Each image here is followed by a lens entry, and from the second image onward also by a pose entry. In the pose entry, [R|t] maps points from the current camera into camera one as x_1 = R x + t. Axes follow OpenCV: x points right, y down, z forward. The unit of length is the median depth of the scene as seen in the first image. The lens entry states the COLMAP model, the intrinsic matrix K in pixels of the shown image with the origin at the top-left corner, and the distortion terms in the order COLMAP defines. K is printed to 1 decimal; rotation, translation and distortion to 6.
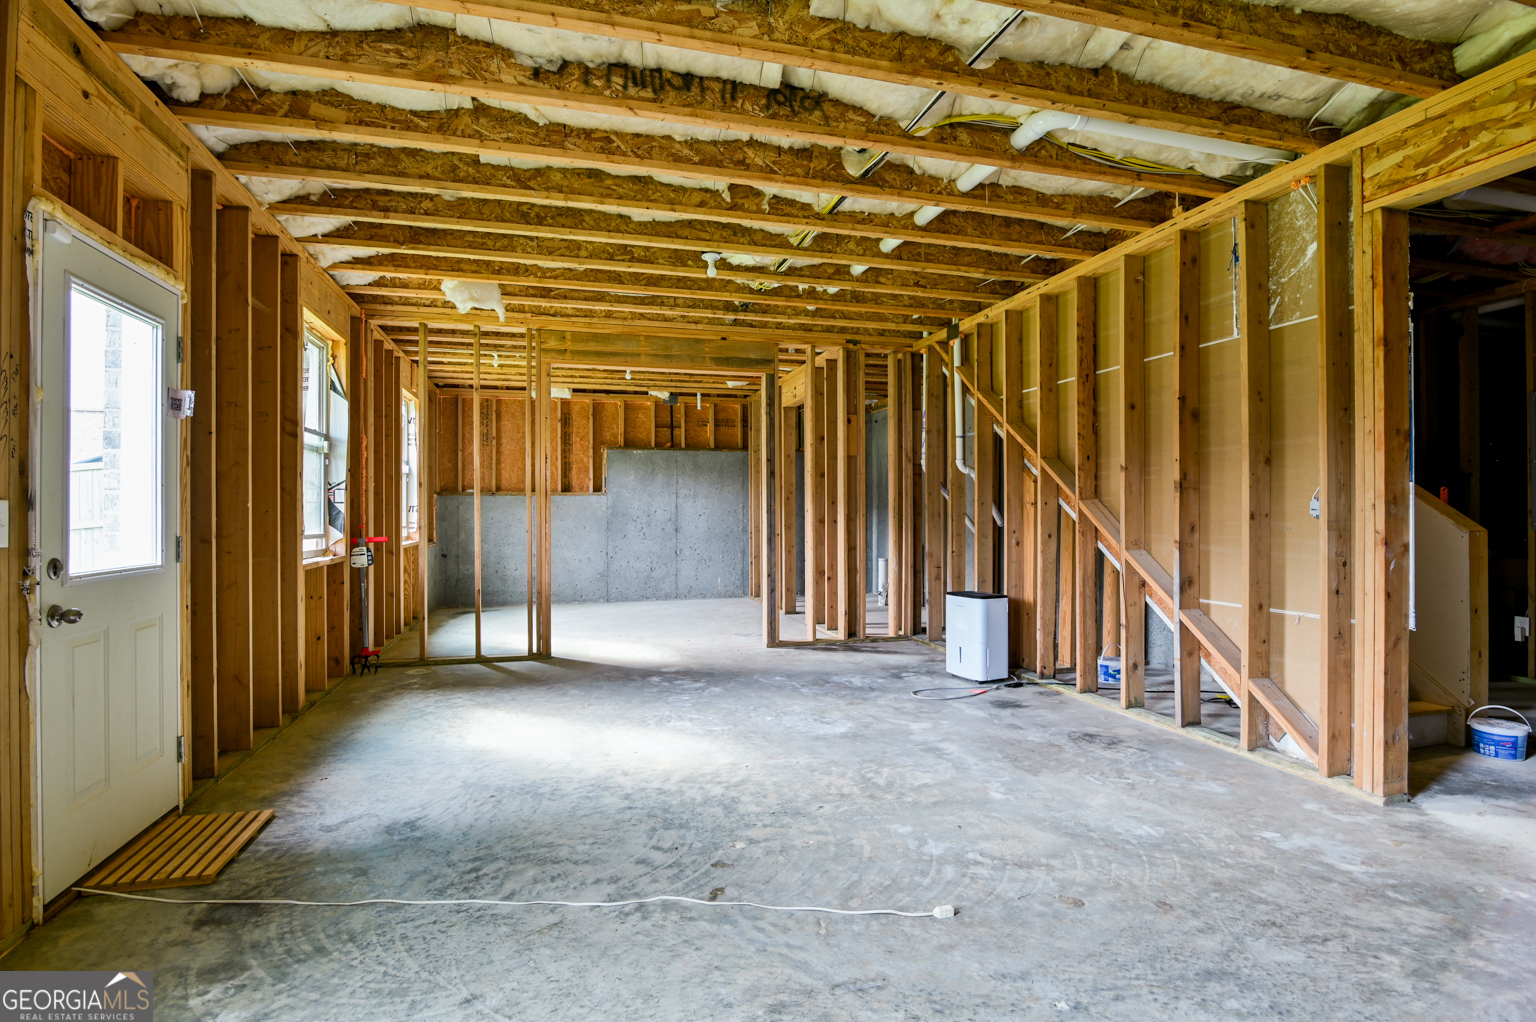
lens RADIAL K [[751.3, 0, 768.0], [0, 751.3, 511.0], [0, 0, 1]] dist [-0.019166, -0.000990]
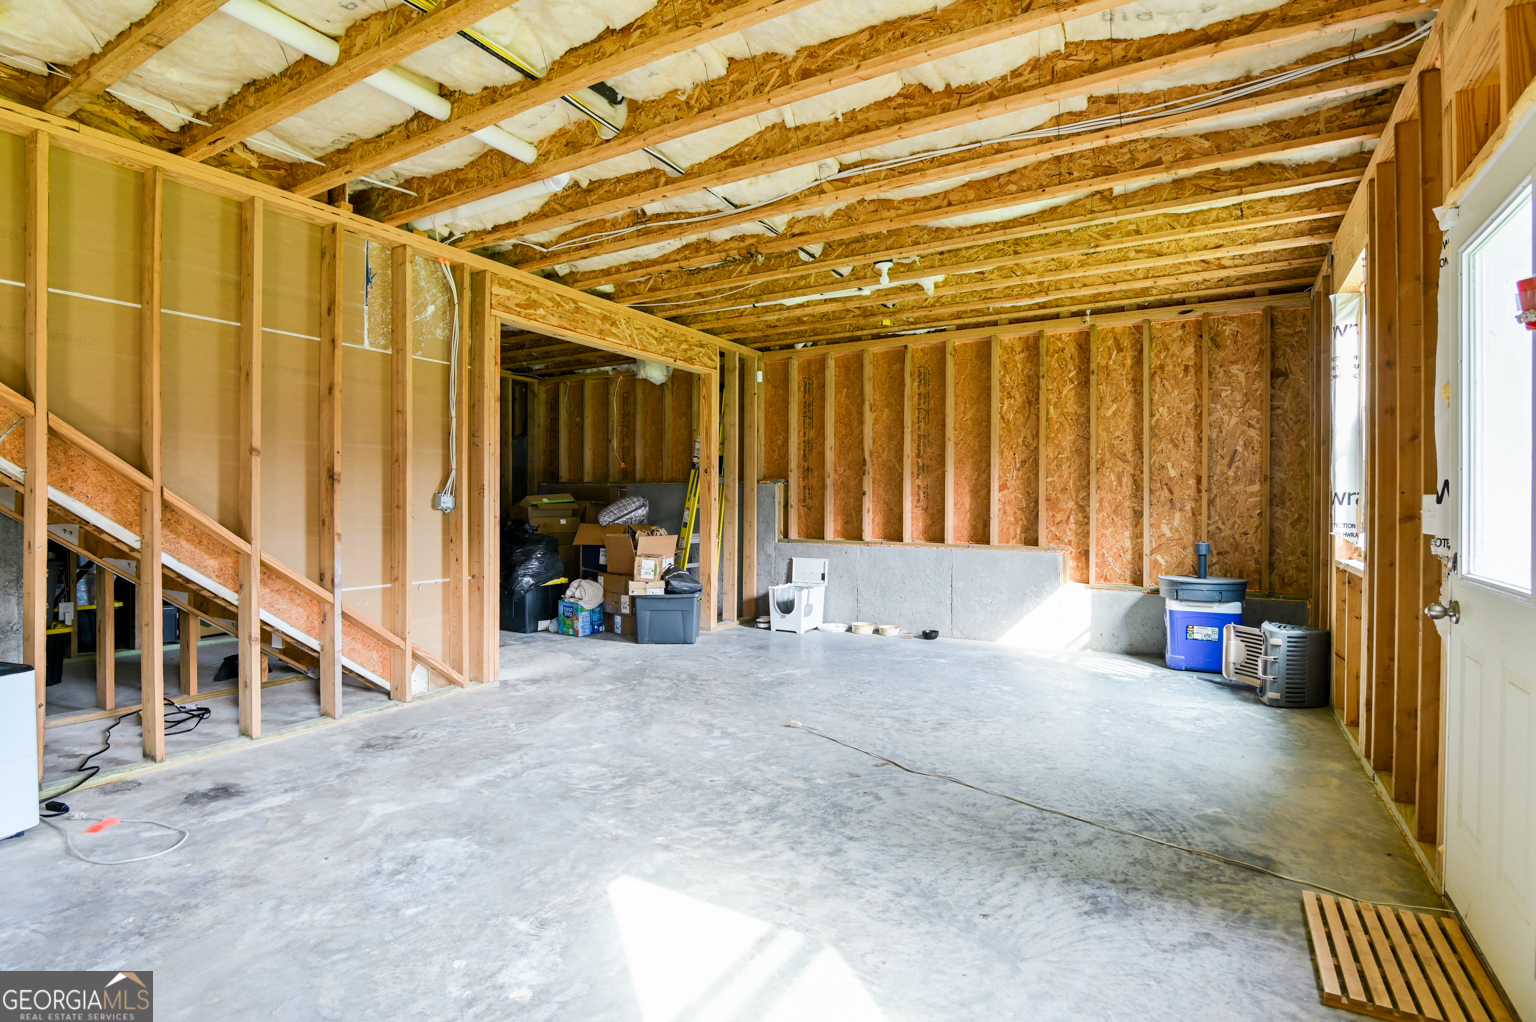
lens RADIAL K [[751.3, 0, 768.0], [0, 751.3, 511.0], [0, 0, 1]] dist [-0.019166, -0.000990]
pose [[-0.691436, -0.006142, 0.722412, -0.735605], [-0.002259, 0.999977, 0.006340, 0.003767], [-0.722434, 0.002752, -0.691434, 1.641150]]
